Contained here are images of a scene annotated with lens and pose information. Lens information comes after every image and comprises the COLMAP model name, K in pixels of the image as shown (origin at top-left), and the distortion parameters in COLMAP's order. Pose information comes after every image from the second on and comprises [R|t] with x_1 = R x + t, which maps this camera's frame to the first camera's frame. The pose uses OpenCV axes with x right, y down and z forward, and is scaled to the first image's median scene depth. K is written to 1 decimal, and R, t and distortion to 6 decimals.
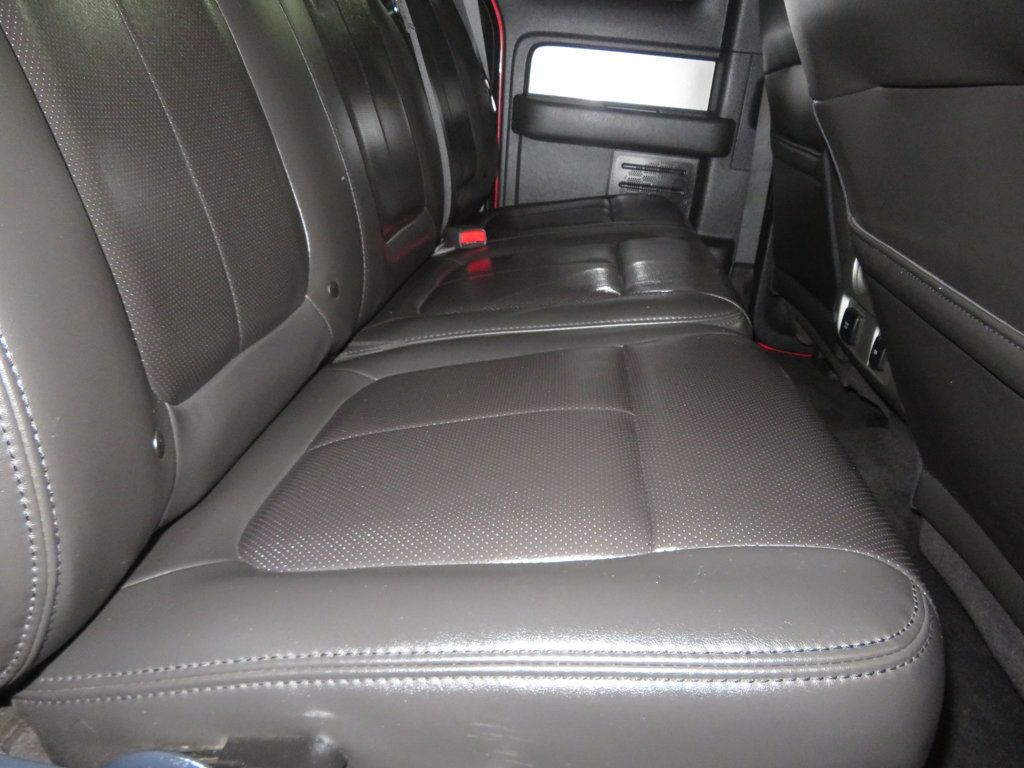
lens RADIAL K [[741.5, 0, 512.0], [0, 741.5, 384.0], [0, 0, 1]] dist [-0.008792, 0.010139]
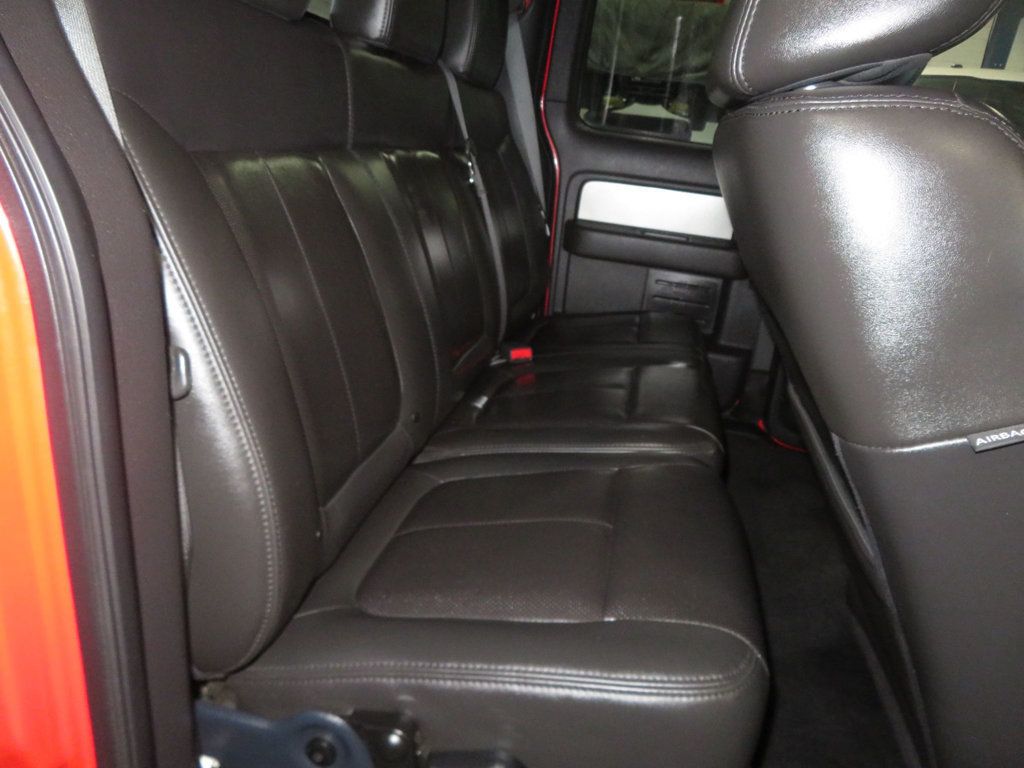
lens RADIAL K [[741.5, 0, 512.0], [0, 741.5, 384.0], [0, 0, 1]] dist [-0.008792, 0.010139]
pose [[0.995962, 0.050070, -0.074520, 0.019582], [-0.055396, 0.995922, -0.071212, -0.042448], [0.070650, 0.075052, 0.994674, -0.175172]]
